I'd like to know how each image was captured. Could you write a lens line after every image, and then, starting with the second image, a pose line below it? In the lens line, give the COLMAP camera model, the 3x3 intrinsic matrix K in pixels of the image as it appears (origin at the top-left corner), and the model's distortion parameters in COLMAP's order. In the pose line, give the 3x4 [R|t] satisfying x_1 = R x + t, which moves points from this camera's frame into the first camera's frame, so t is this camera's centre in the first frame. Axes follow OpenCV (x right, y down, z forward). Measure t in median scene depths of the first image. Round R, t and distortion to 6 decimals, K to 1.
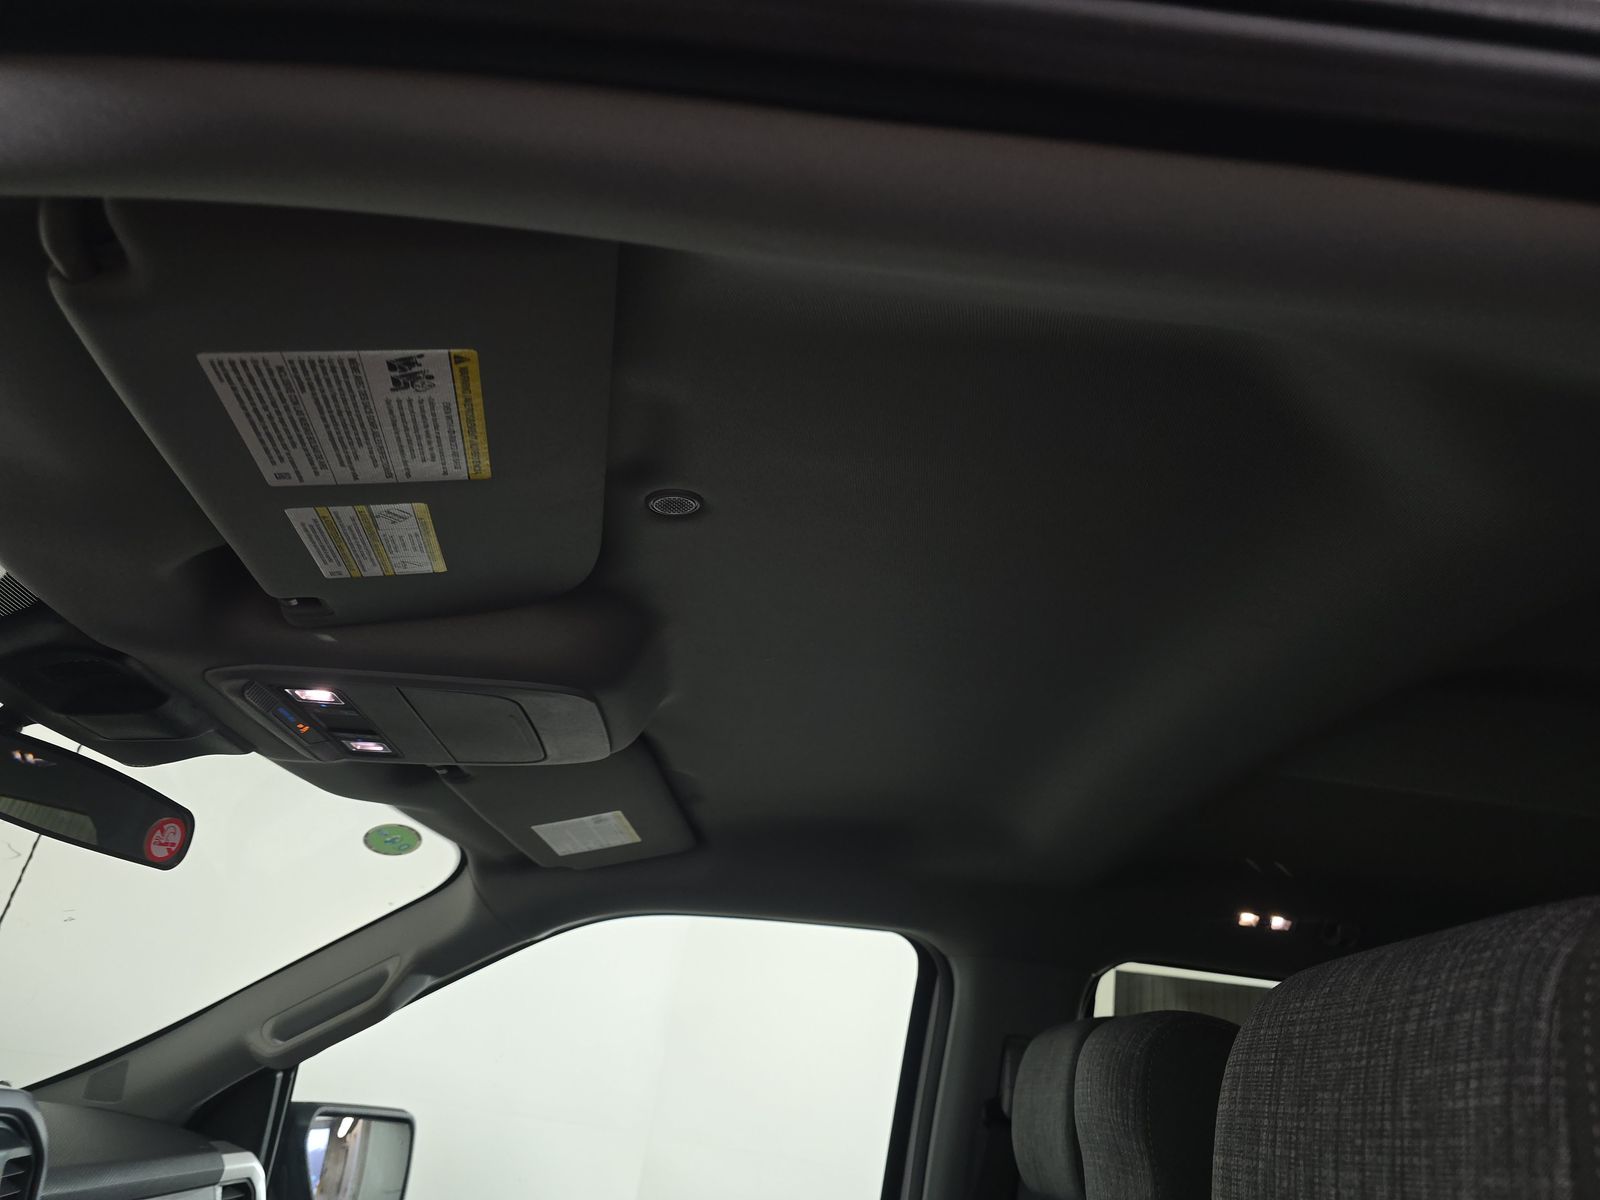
lens RADIAL K [[1083.2, 0, 782.1], [0, 1083.2, 614.2], [0, 0, 1]] dist [0.038796, -0.068478]
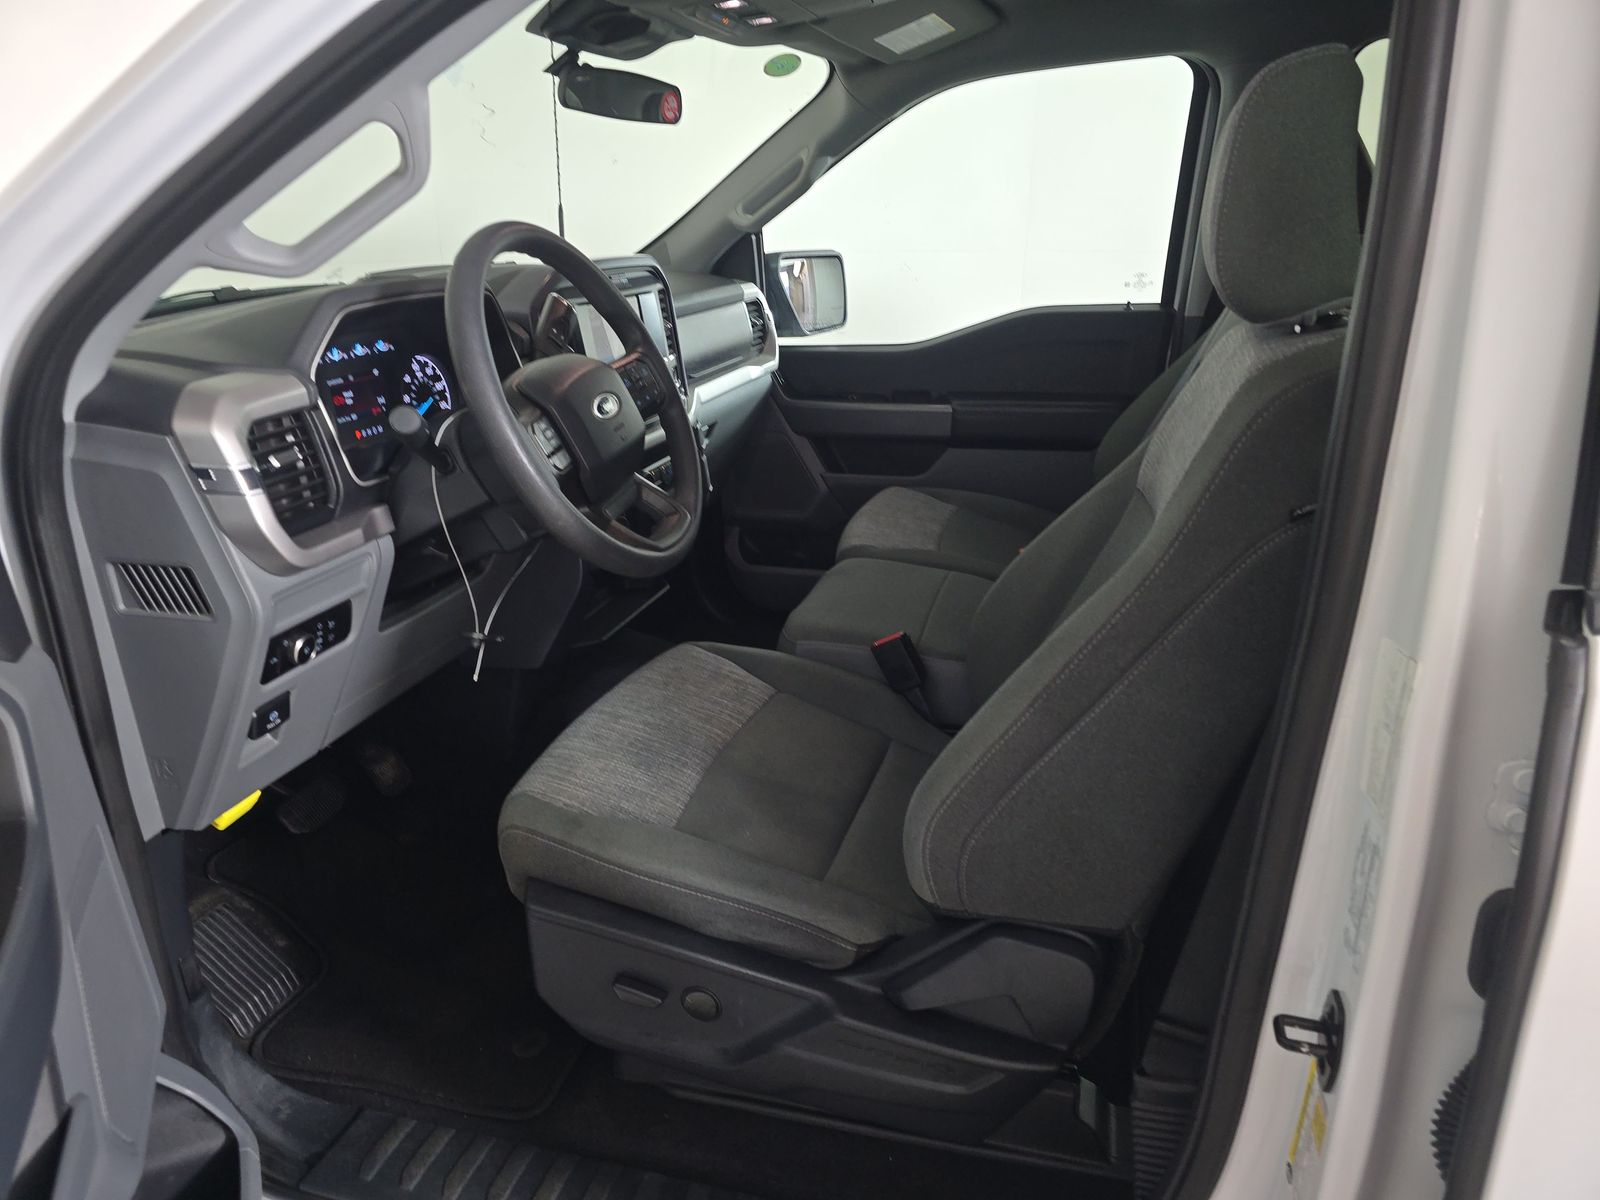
lens RADIAL K [[1083.2, 0, 782.1], [0, 1083.2, 614.2], [0, 0, 1]] dist [0.038796, -0.068478]
pose [[0.932486, -0.024803, -0.360354, 0.131910], [0.262208, 0.732634, 0.628088, -0.156659], [0.248429, -0.680171, 0.689675, -0.452642]]
